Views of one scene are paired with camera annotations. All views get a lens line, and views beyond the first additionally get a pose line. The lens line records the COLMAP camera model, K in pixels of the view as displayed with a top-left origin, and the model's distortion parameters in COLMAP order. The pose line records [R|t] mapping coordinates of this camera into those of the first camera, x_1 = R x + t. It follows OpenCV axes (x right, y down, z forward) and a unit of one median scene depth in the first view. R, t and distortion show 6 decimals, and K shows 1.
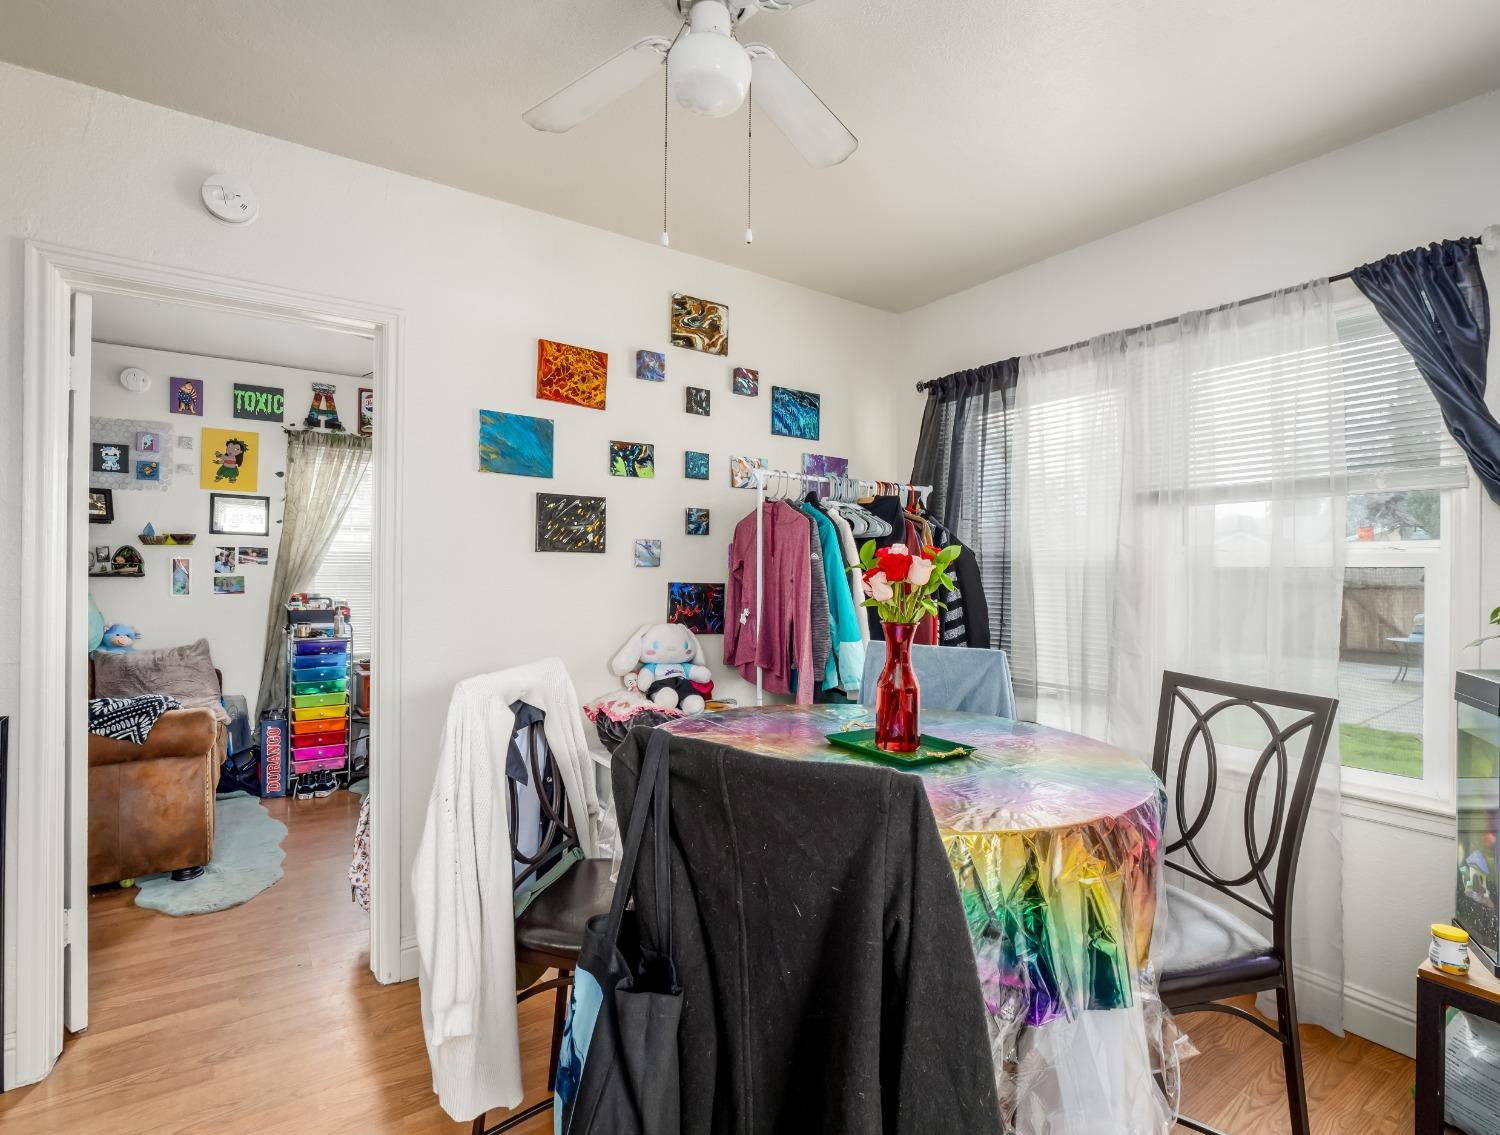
lens RADIAL K [[747.3, 0, 753.8], [0, 747.3, 571.1], [0, 0, 1]] dist [-0.005969, -0.002021]
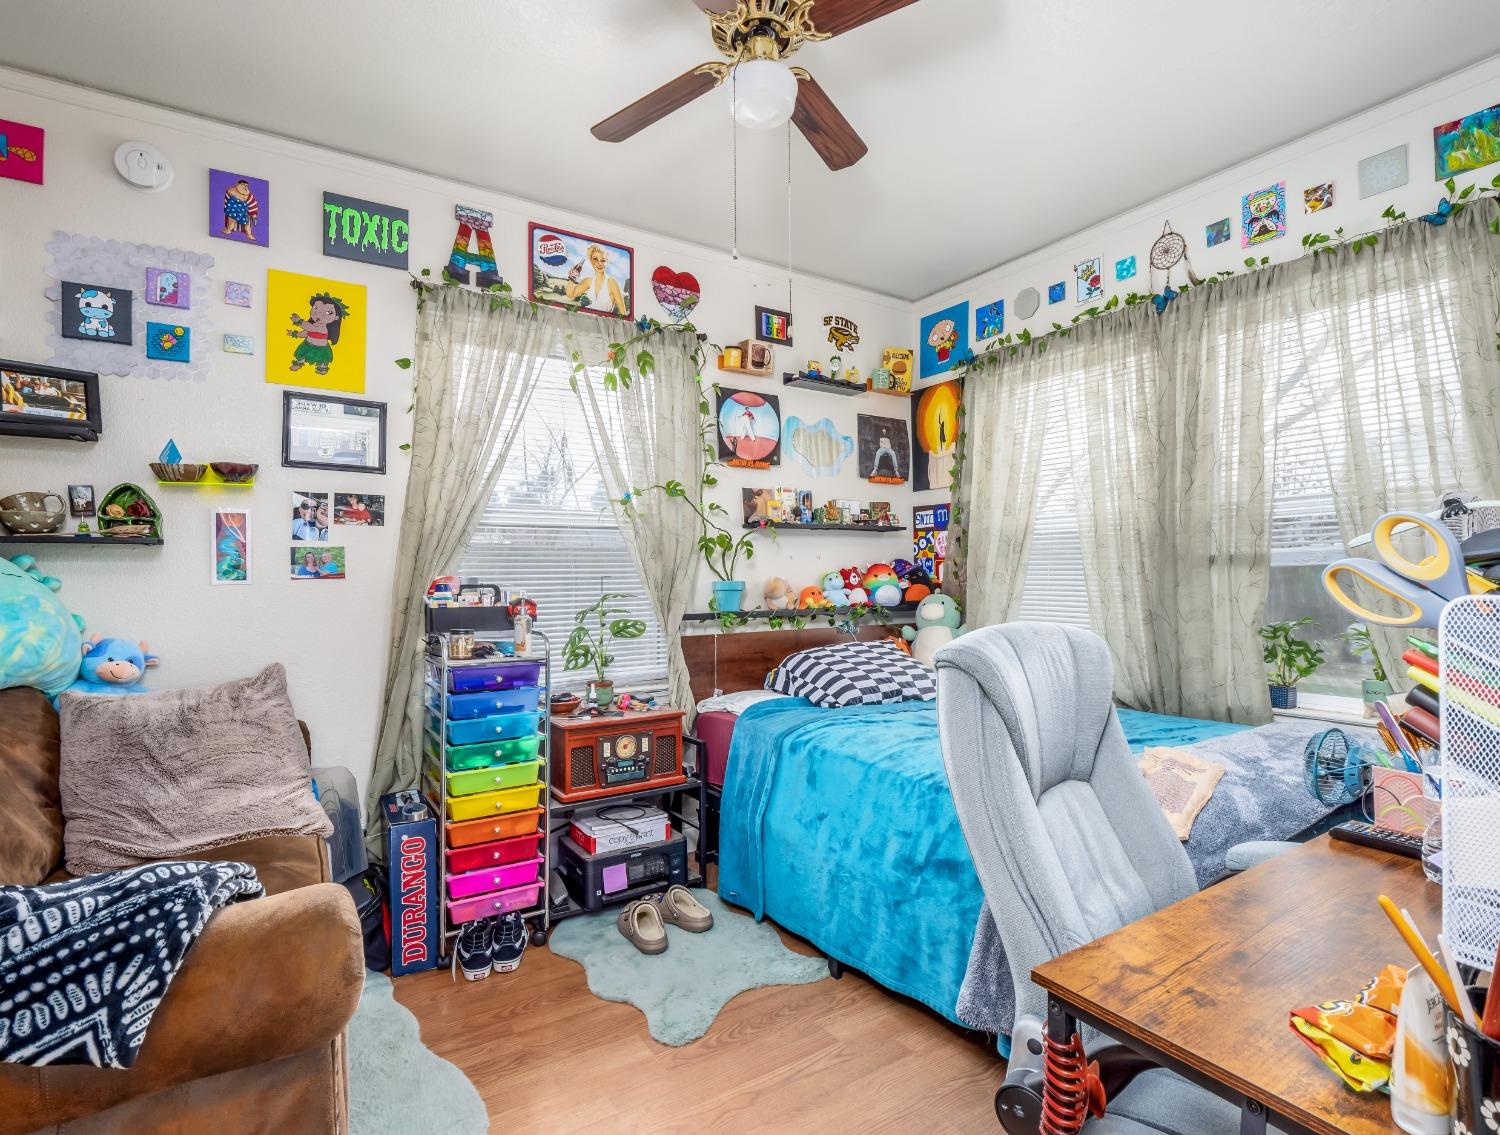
lens RADIAL K [[747.3, 0, 754.1], [0, 747.3, 569.7], [0, 0, 1]] dist [-0.005969, -0.002021]
pose [[0.999404, -0.015050, -0.031077, -0.377670], [0.014802, 0.999857, -0.008205, 0.033404], [0.031196, 0.007740, 0.999483, 0.476762]]
